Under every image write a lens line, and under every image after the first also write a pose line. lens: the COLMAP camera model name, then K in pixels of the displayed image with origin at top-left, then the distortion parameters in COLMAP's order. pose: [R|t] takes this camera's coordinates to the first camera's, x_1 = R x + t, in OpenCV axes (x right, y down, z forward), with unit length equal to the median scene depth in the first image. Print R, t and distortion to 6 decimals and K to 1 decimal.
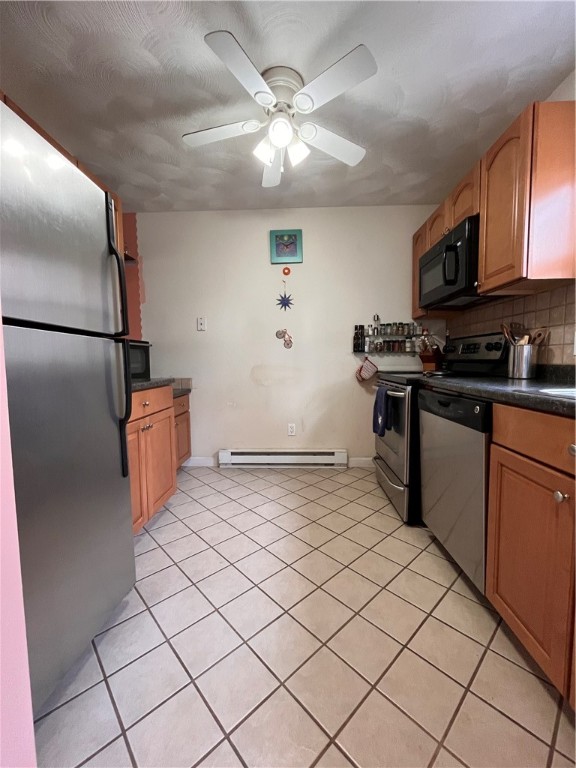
lens RADIAL K [[312.5, 0, 289.3], [0, 312.5, 383.8], [0, 0, 1]] dist [-0.005894, 0.001129]
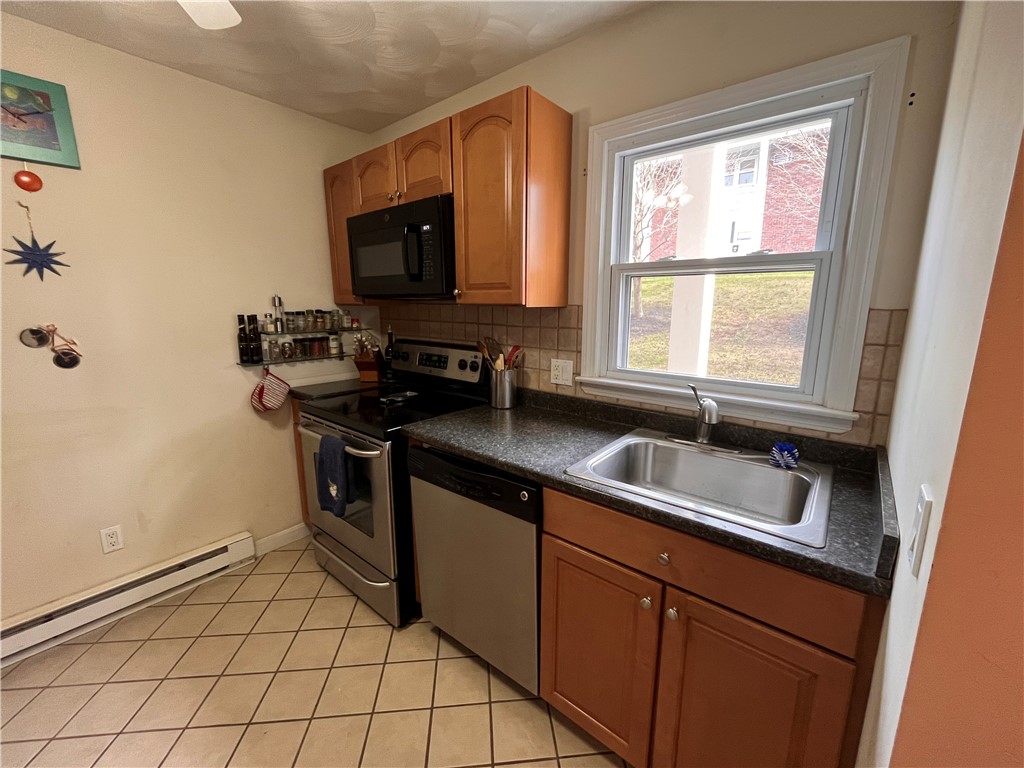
lens RADIAL K [[416.7, 0, 513.7], [0, 416.7, 382.4], [0, 0, 1]] dist [-0.005894, 0.001129]
pose [[0.607682, -0.139398, 0.781850, -0.085108], [0.049997, 0.989237, 0.137515, -0.149954], [-0.792605, -0.044475, 0.608112, 0.169472]]
